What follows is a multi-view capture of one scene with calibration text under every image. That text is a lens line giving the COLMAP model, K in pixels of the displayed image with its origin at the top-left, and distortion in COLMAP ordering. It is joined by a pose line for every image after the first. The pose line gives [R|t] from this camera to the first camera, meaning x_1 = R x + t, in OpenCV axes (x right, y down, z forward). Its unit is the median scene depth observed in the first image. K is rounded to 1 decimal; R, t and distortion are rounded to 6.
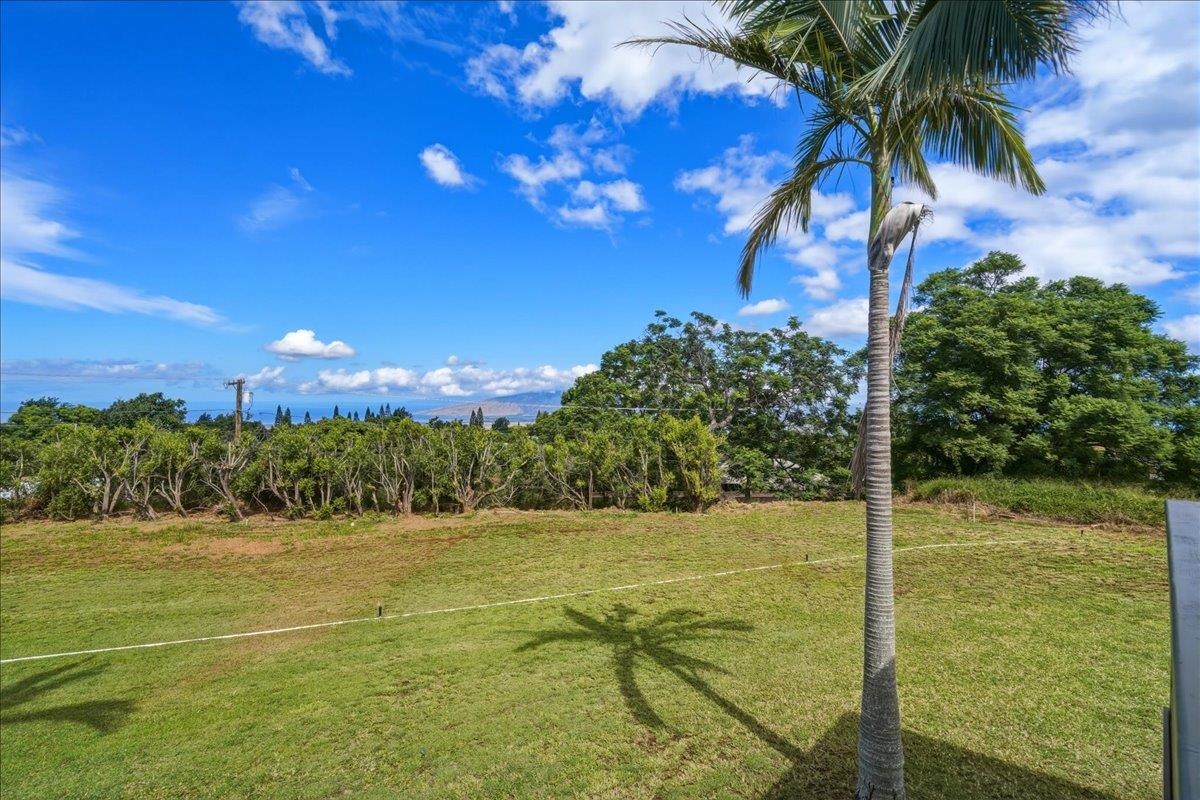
lens RADIAL K [[517.4, 0, 596.9], [0, 517.4, 406.6], [0, 0, 1]] dist [0.018931, 0.000138]
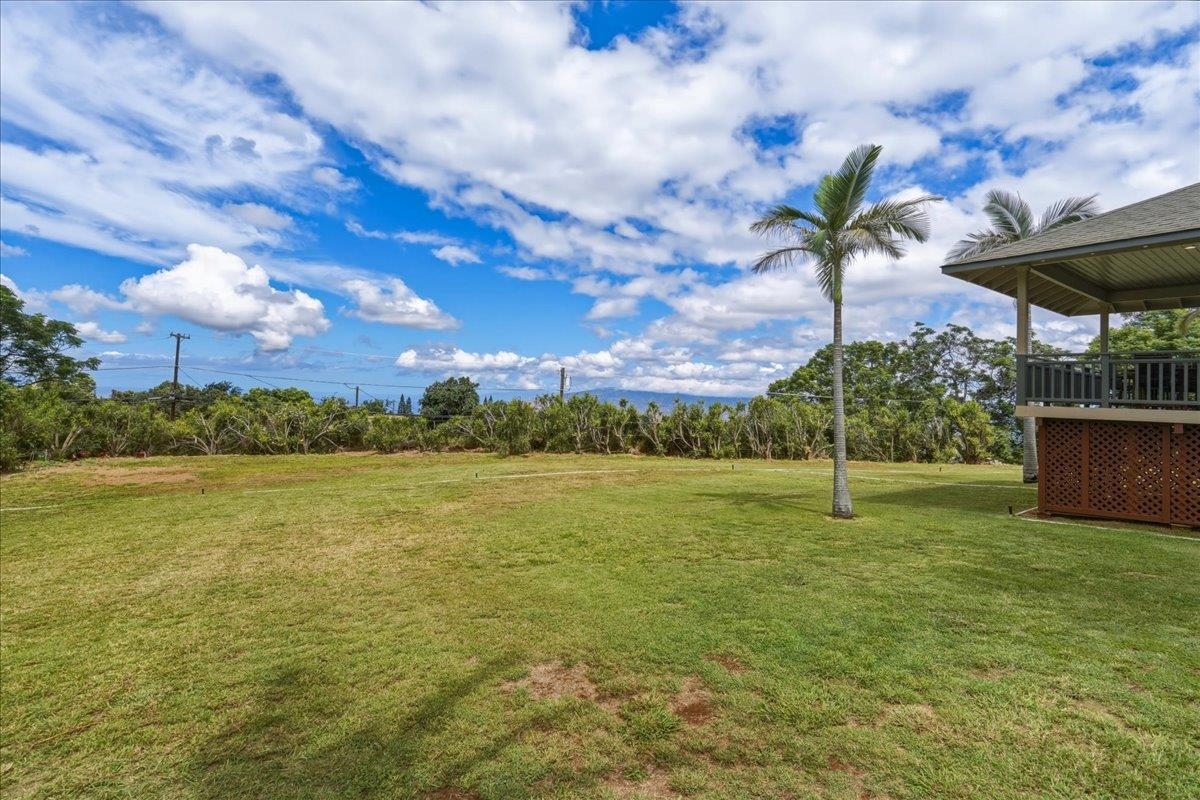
lens RADIAL K [[556.3, 0, 583.6], [0, 556.3, 384.5], [0, 0, 1]] dist [-0.008441, 0.002717]
pose [[0.991782, 0.025708, -0.125328, -0.656132], [-0.030554, 0.998852, -0.036902, 0.064009], [0.124235, 0.040428, 0.991429, -0.611086]]
